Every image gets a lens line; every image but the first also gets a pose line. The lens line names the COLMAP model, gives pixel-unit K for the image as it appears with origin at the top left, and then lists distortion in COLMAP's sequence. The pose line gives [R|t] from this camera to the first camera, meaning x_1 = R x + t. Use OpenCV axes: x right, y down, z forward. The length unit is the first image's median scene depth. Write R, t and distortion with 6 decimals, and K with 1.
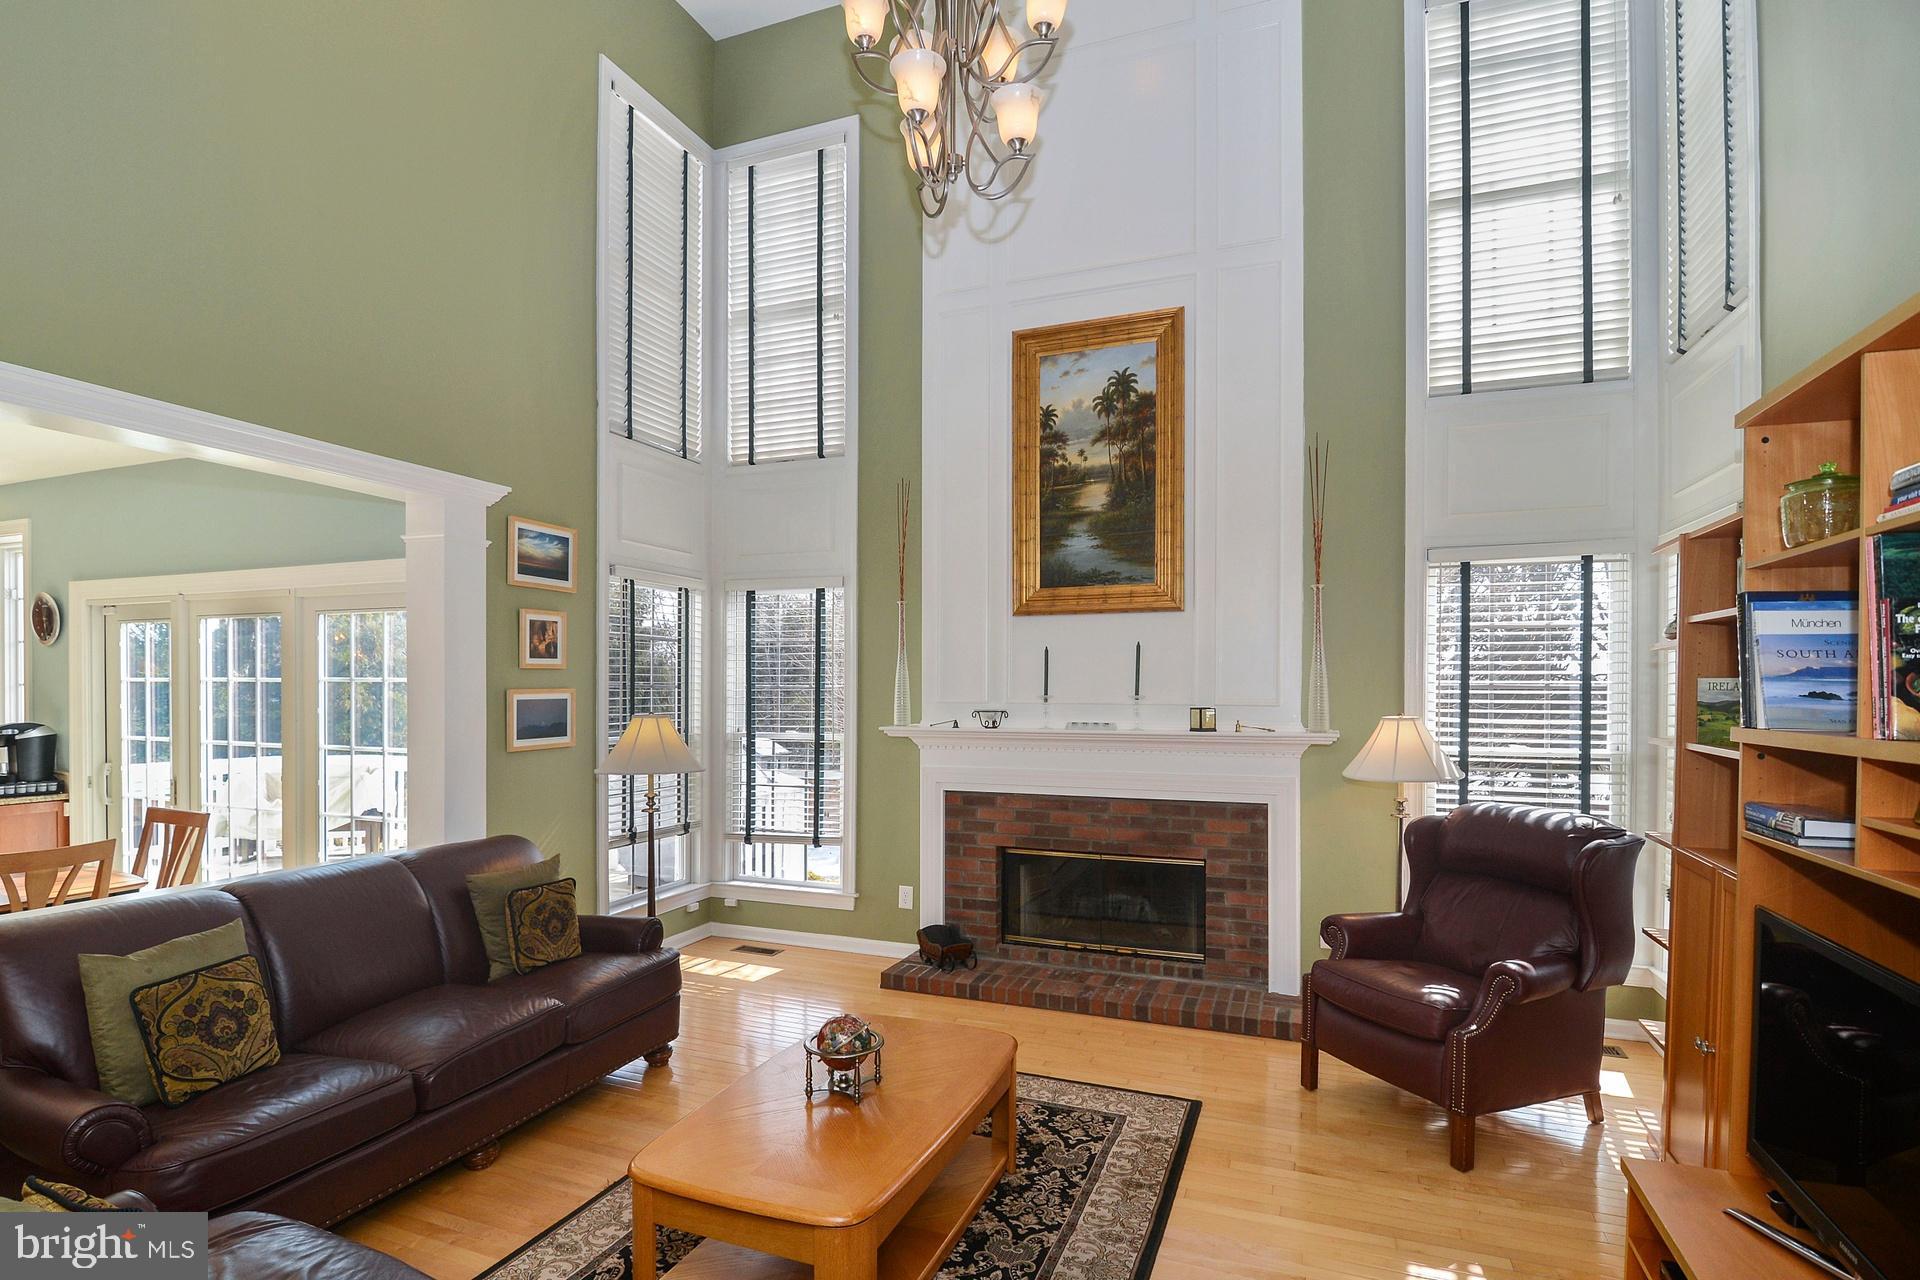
lens RADIAL K [[937.5, 0, 935.6], [0, 937.5, 696.7], [0, 0, 1]] dist [-0.020339, -0.003069]
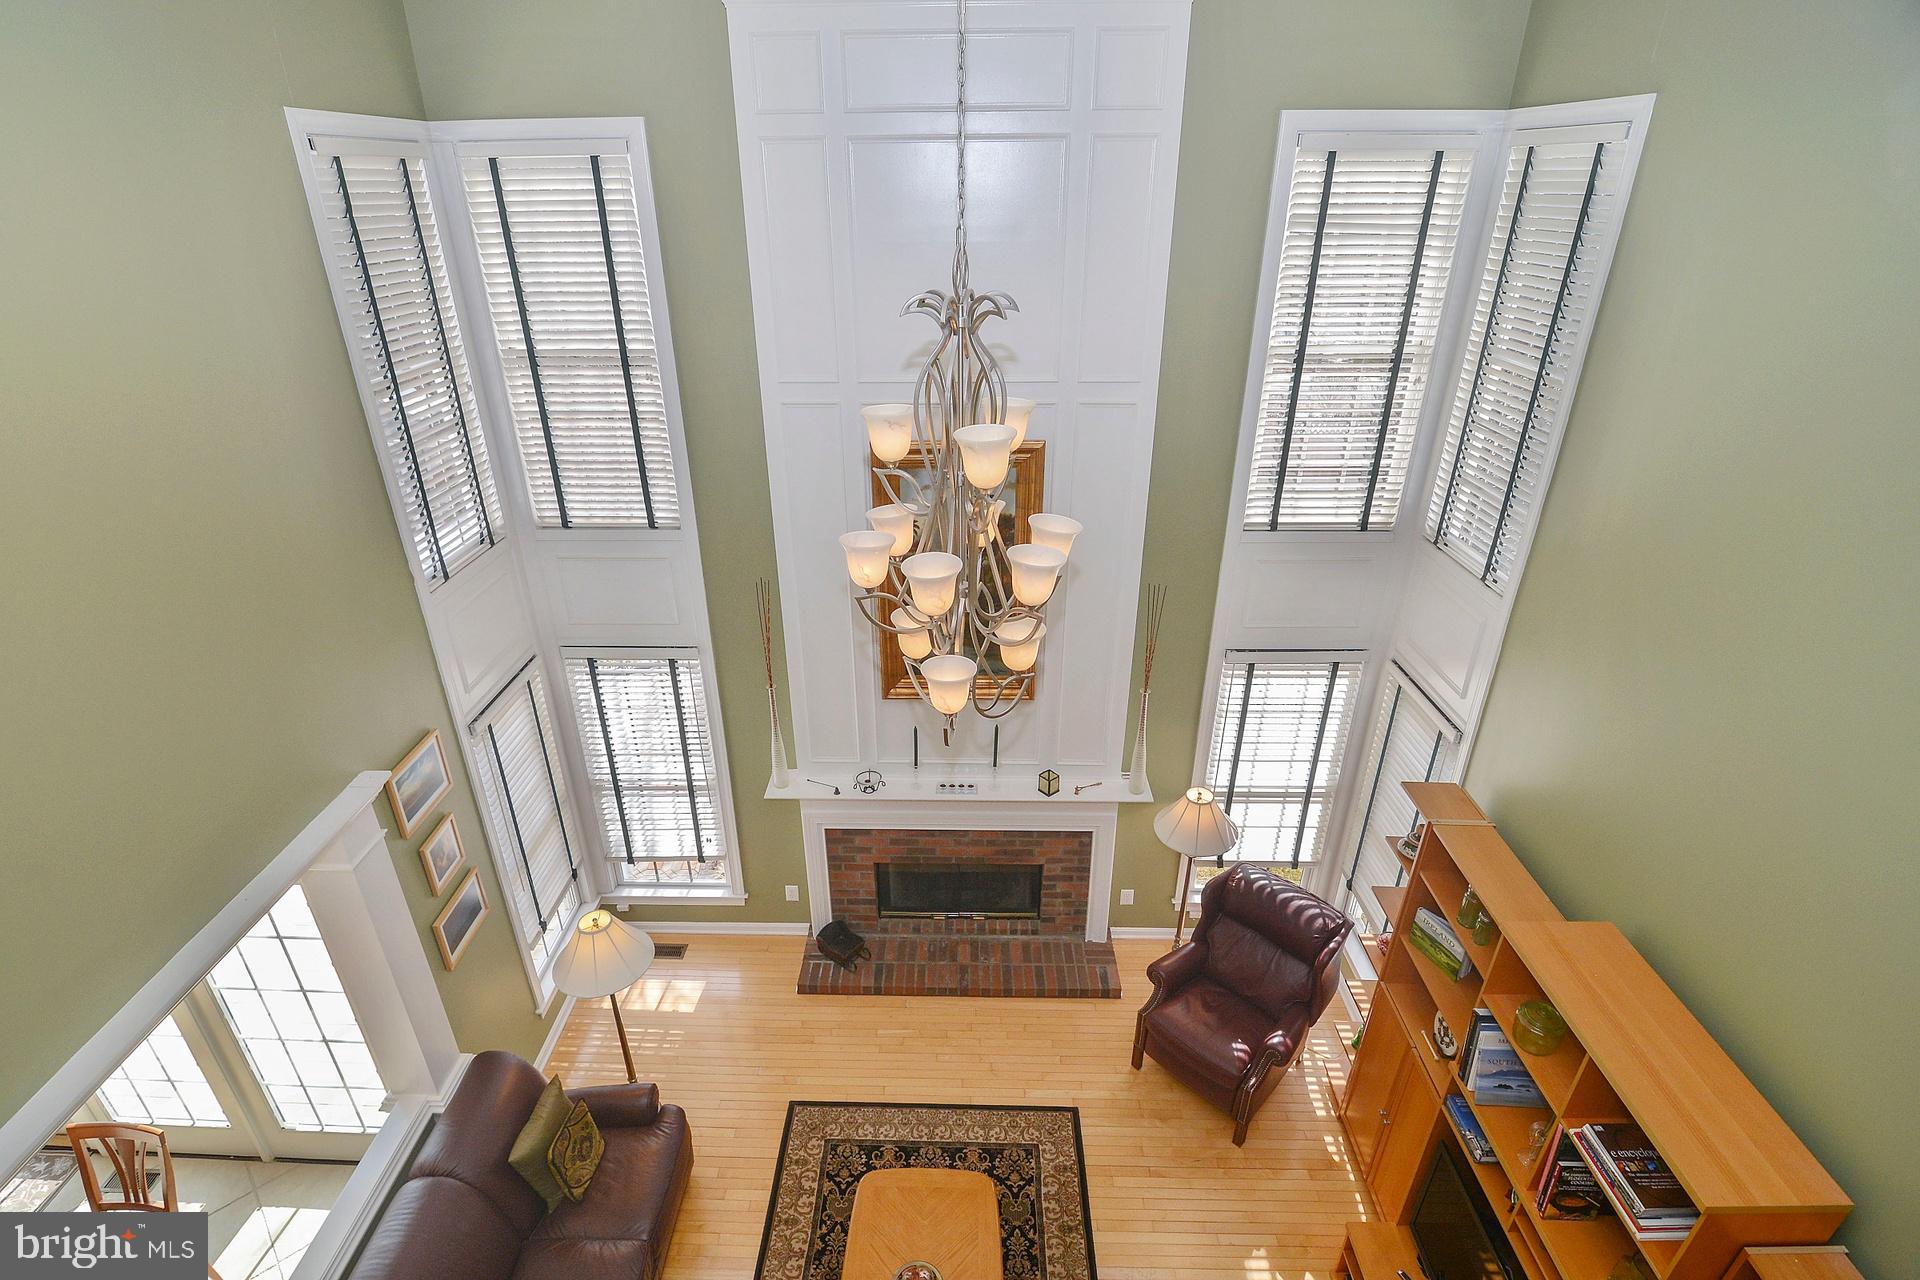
lens RADIAL K [[937.5, 0, 926.8], [0, 937.5, 634.1], [0, 0, 1]] dist [-0.020339, -0.003069]
pose [[0.937414, -0.169135, 0.304383, -0.203600], [0.016995, 0.895297, 0.445145, -0.692836], [-0.347803, -0.412112, 0.842138, 0.098843]]
